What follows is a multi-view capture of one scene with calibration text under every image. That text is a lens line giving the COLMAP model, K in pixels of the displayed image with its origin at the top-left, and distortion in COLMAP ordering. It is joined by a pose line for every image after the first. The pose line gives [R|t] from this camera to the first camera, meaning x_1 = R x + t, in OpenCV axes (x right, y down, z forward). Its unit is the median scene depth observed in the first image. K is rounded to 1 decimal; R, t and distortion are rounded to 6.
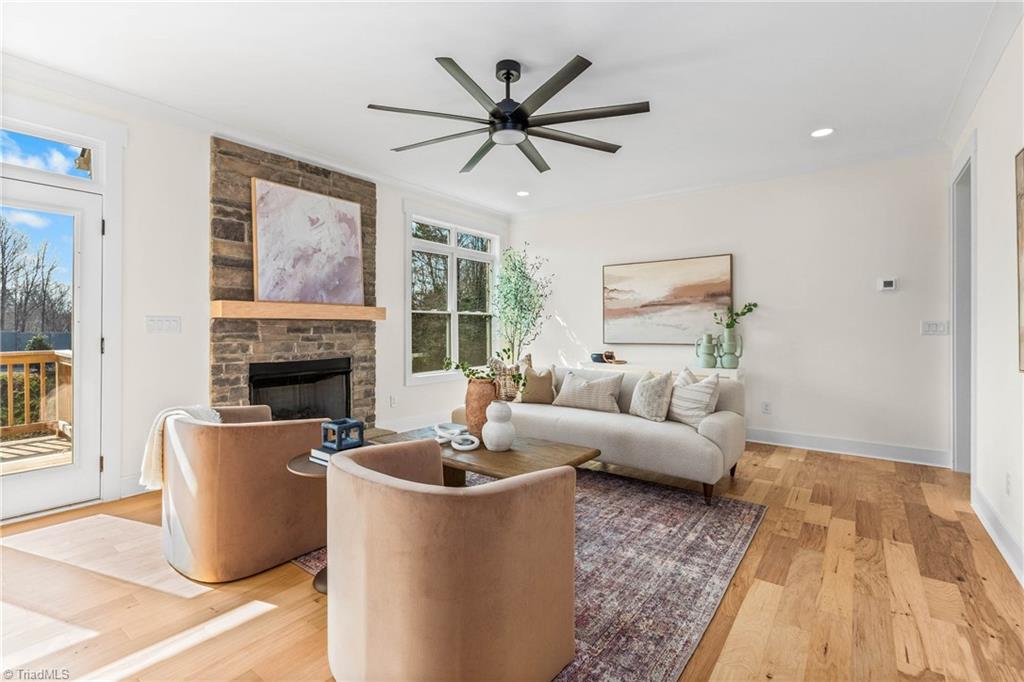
lens RADIAL K [[473.3, 0, 507.3], [0, 473.3, 325.8], [0, 0, 1]] dist [0.001512, -0.001162]
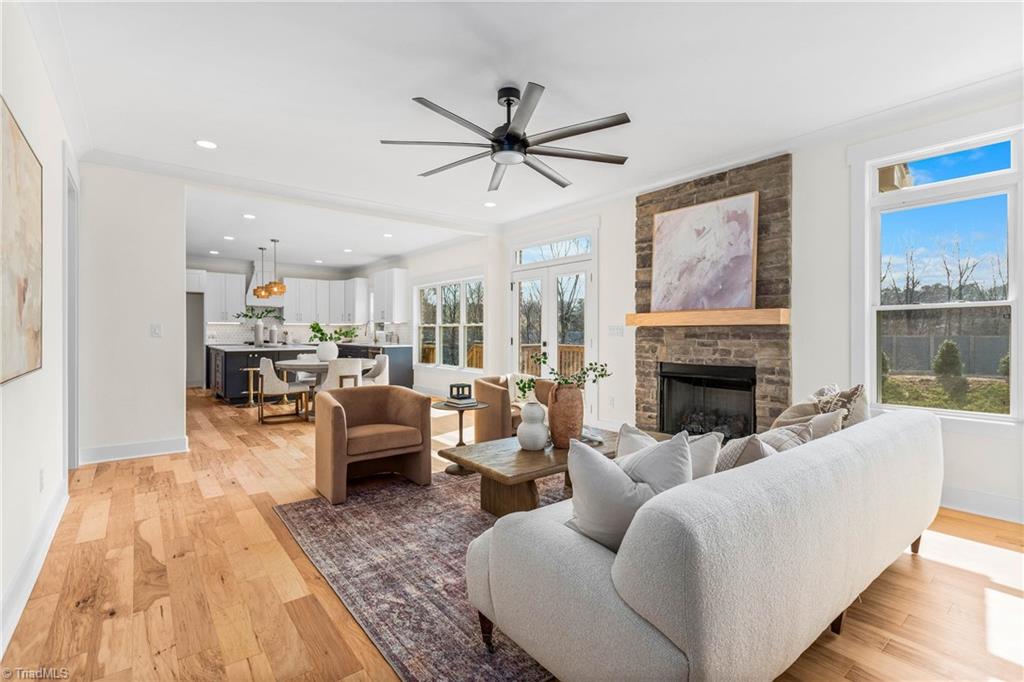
lens RADIAL K [[473.3, 0, 511.6], [0, 473.3, 336.1], [0, 0, 1]] dist [0.001512, -0.001162]
pose [[-0.260018, 0.003633, -0.965597, 0.786683], [-0.000102, 0.999993, 0.003790, 0.006218], [0.965604, 0.001084, -0.260016, 0.962628]]
